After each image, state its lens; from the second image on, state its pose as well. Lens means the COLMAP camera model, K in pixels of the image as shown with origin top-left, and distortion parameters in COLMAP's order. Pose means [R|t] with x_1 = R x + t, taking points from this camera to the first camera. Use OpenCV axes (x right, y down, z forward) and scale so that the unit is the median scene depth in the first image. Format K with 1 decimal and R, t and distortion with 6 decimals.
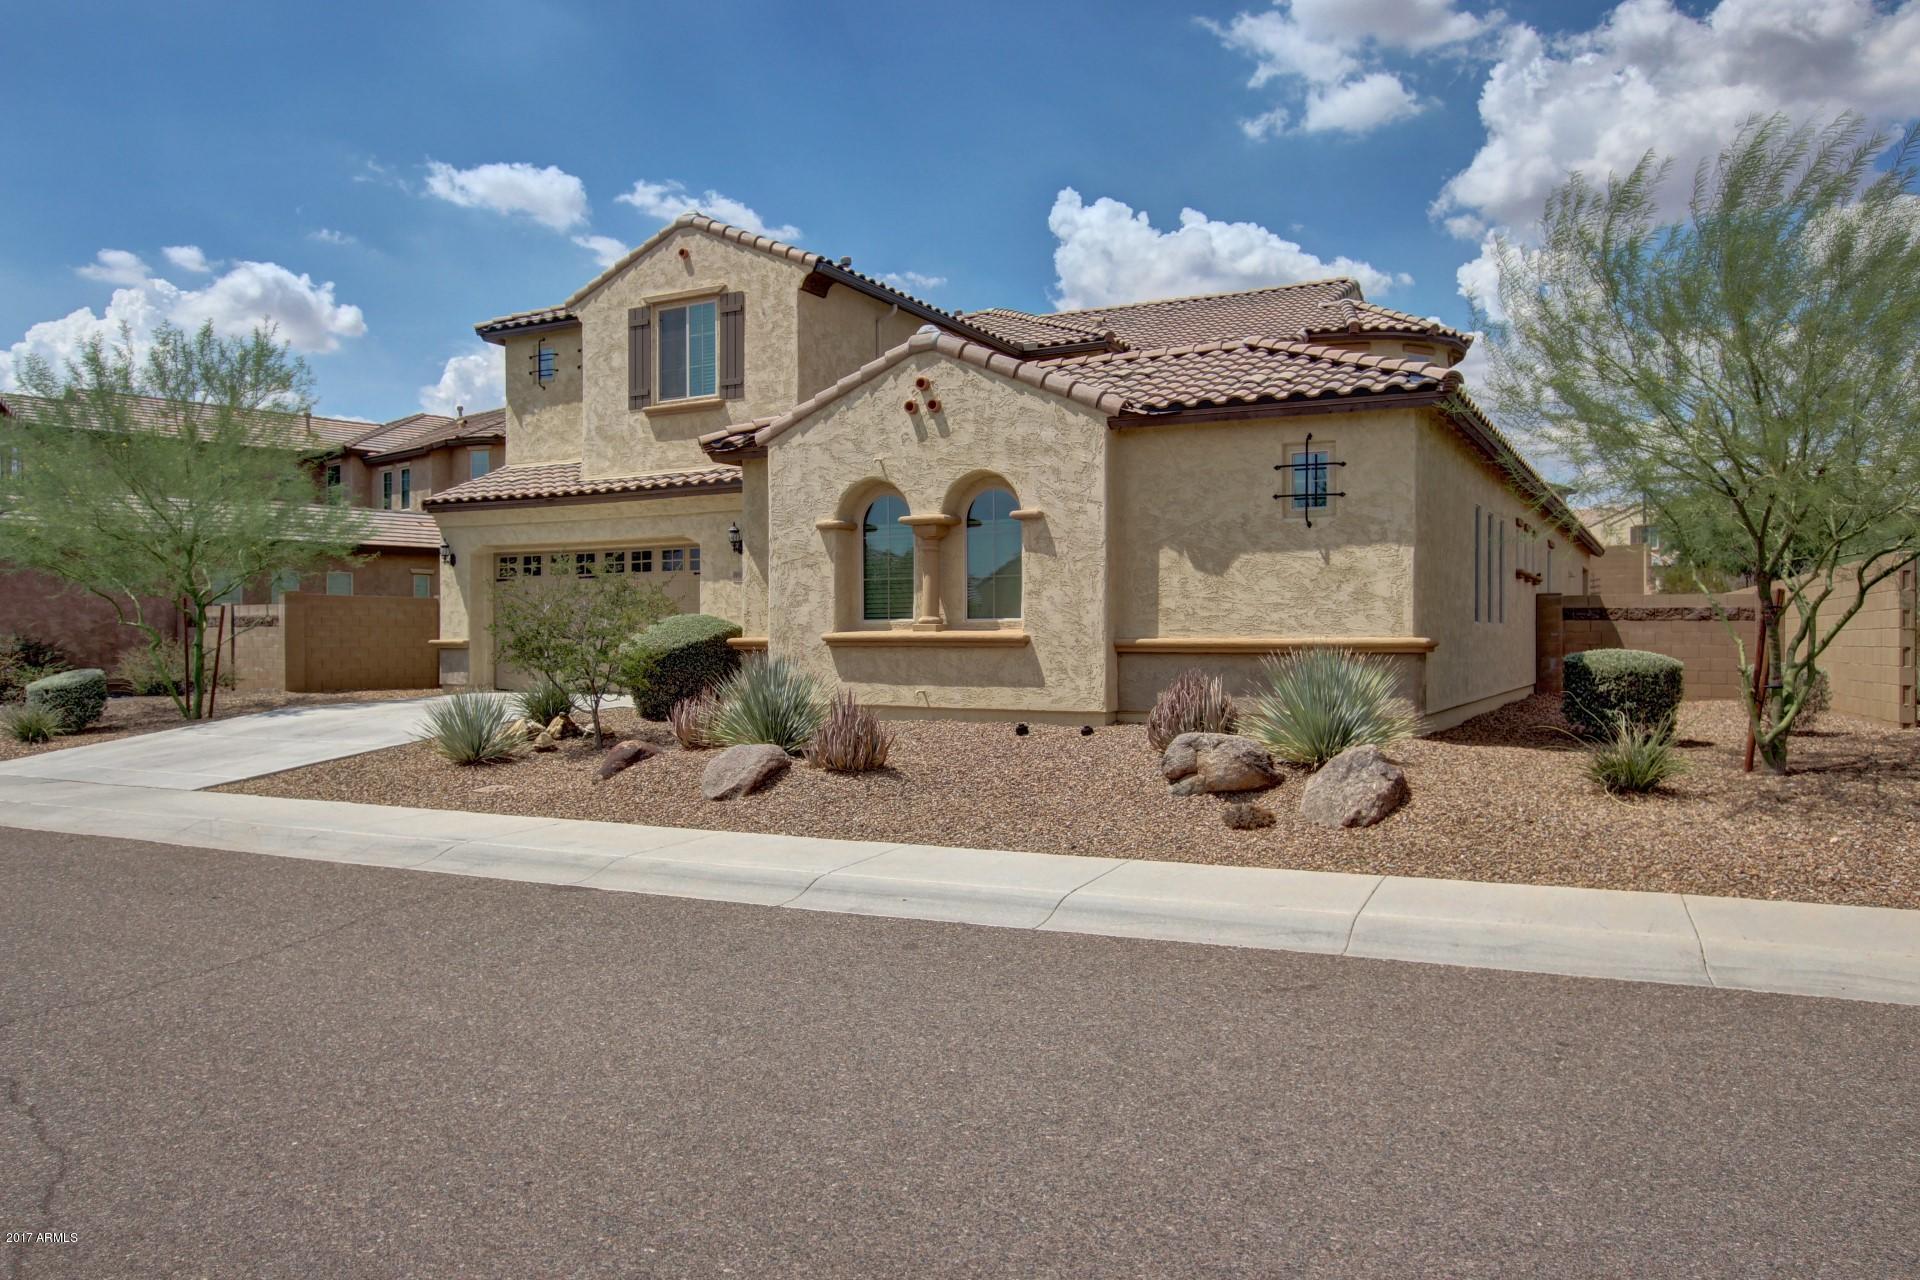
lens RADIAL K [[1344.2, 0, 979.3], [0, 1344.2, 652.8], [0, 0, 1]] dist [-0.005716, 0.008186]
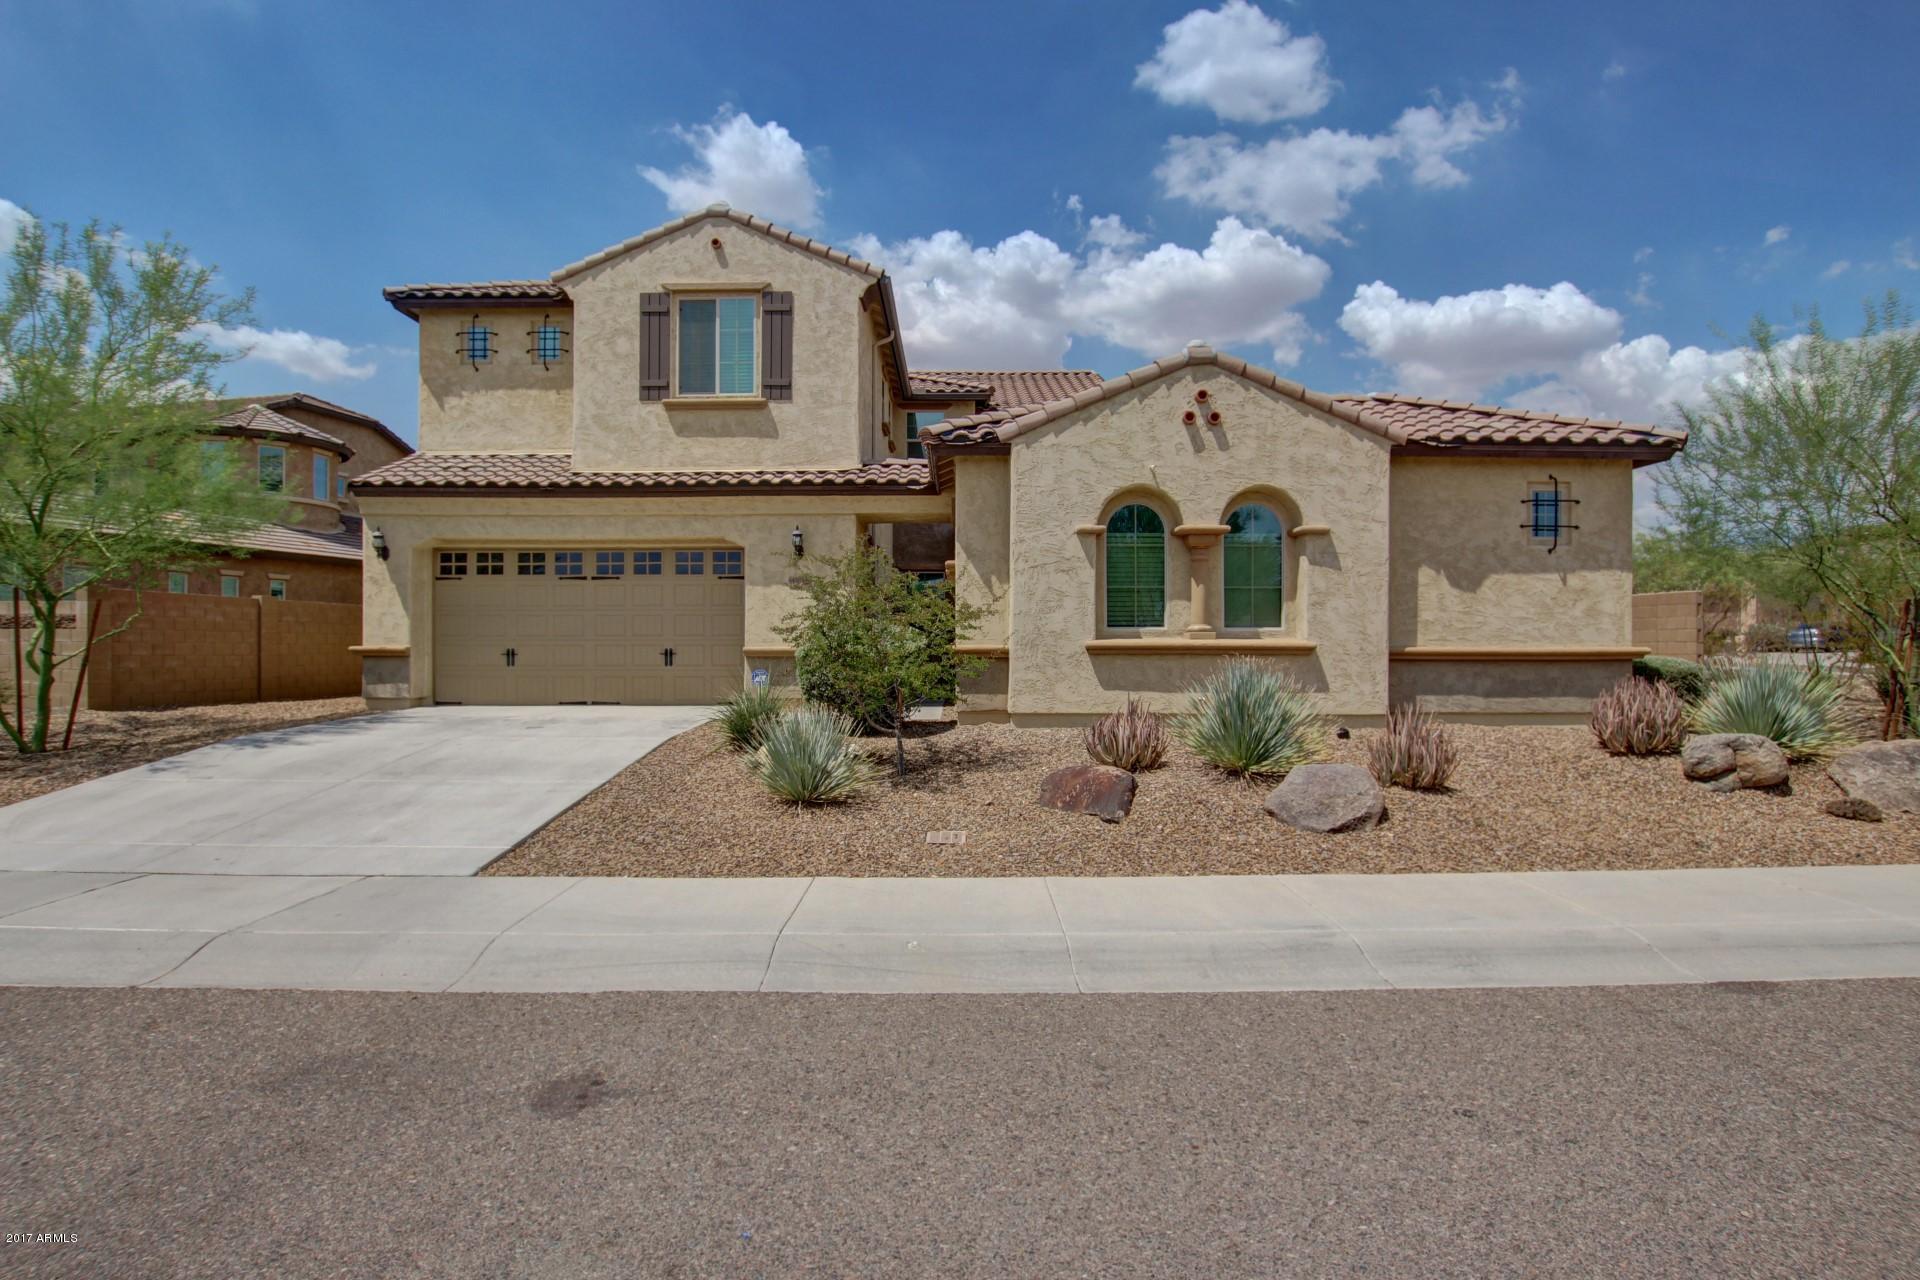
lens RADIAL K [[967.2, 0, 963.9], [0, 967.2, 653.7], [0, 0, 1]] dist [-0.024446, 0.003064]
pose [[0.884558, -0.000674, 0.466430, -0.519444], [0.002093, 0.999995, -0.002522, -0.003504], [-0.466425, 0.003207, 0.884555, 0.421681]]
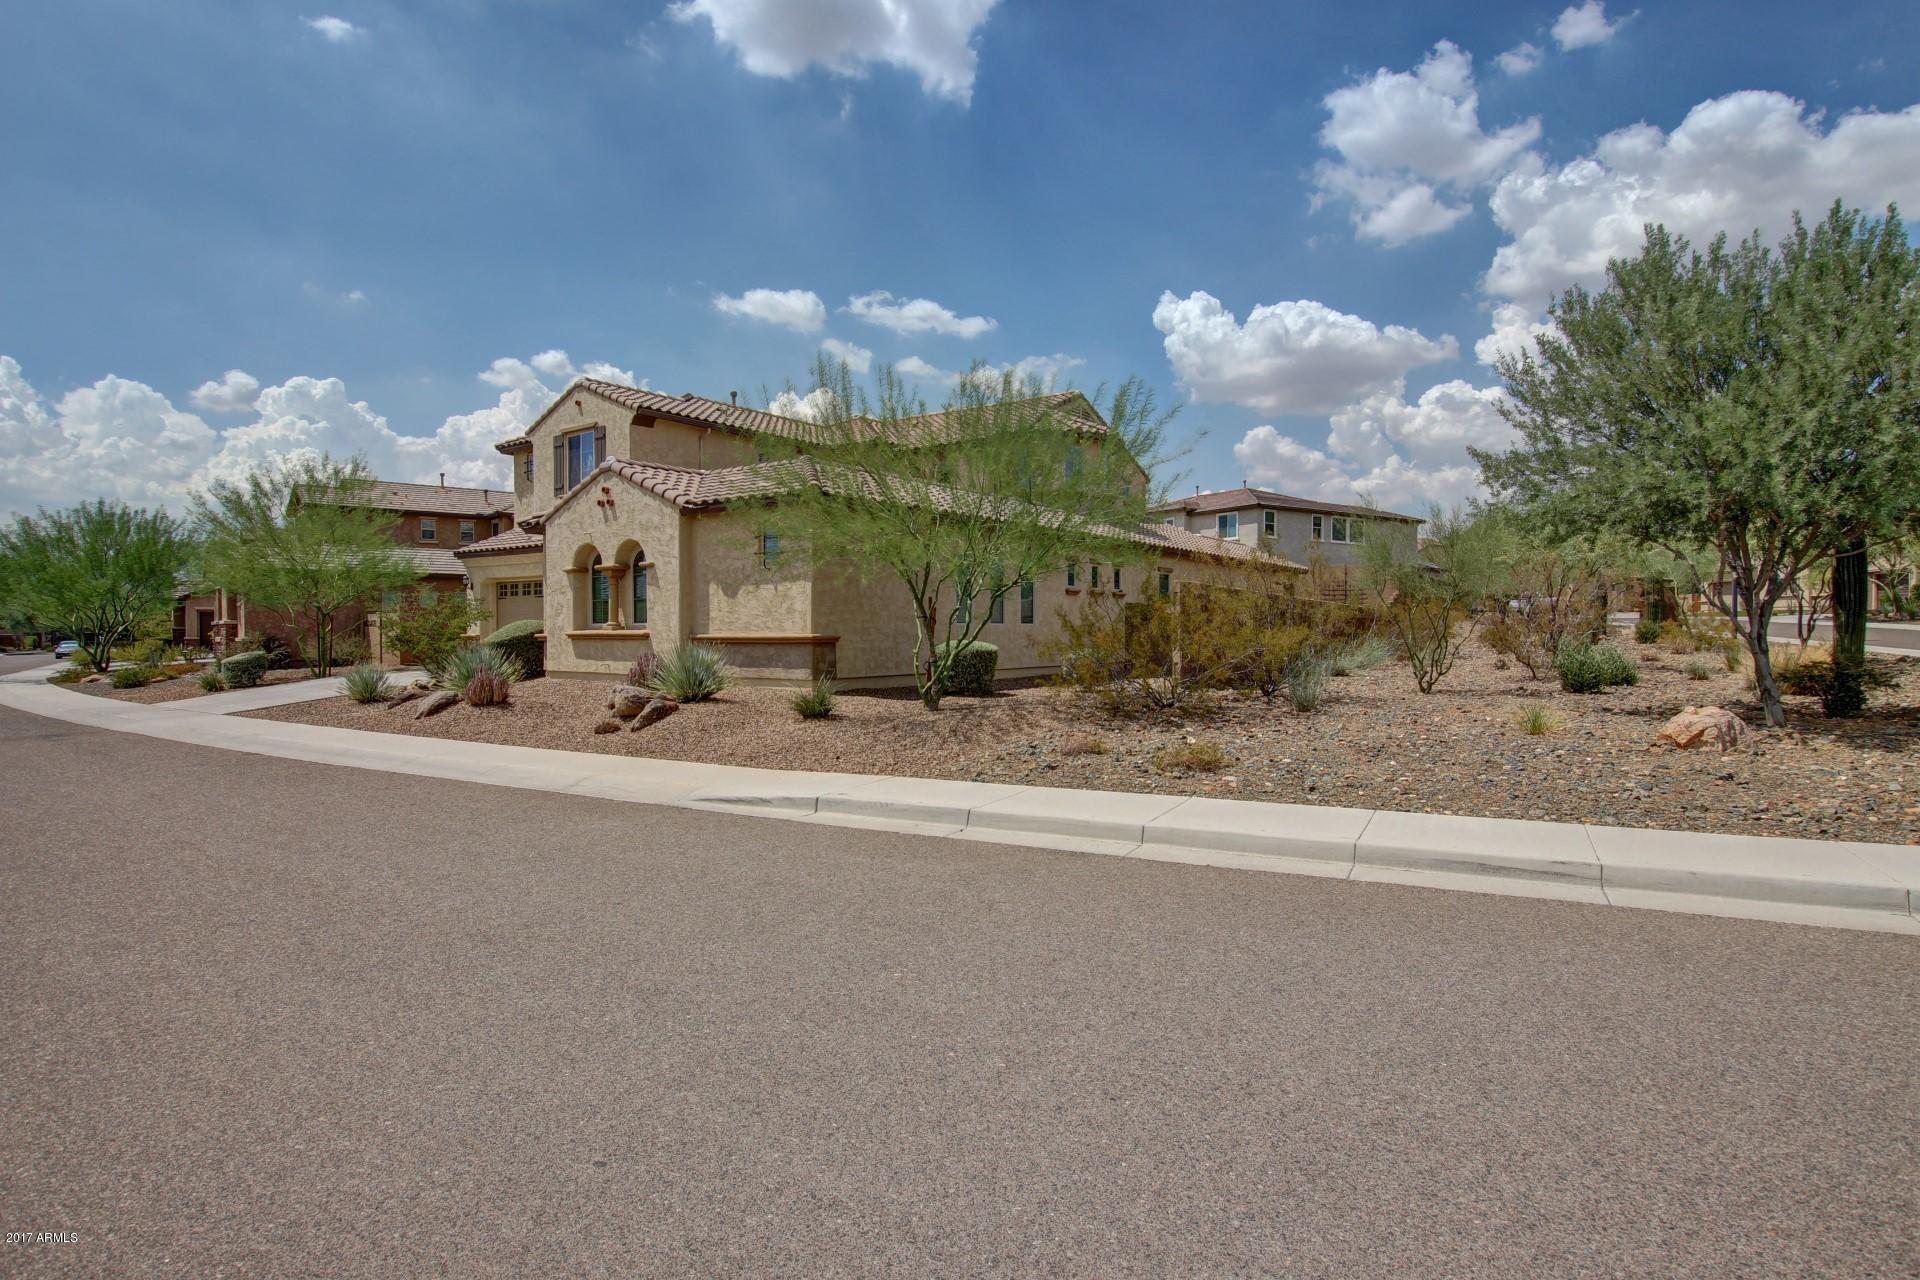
lens RADIAL K [[1033.6, 0, 974.8], [0, 1033.6, 646.1], [0, 0, 1]] dist [-0.017039, 0.001418]
pose [[0.990228, 0.002484, -0.139433, 0.600691], [-0.002585, 0.999997, -0.000546, 0.003851], [0.139431, 0.000901, 0.990231, -0.260021]]
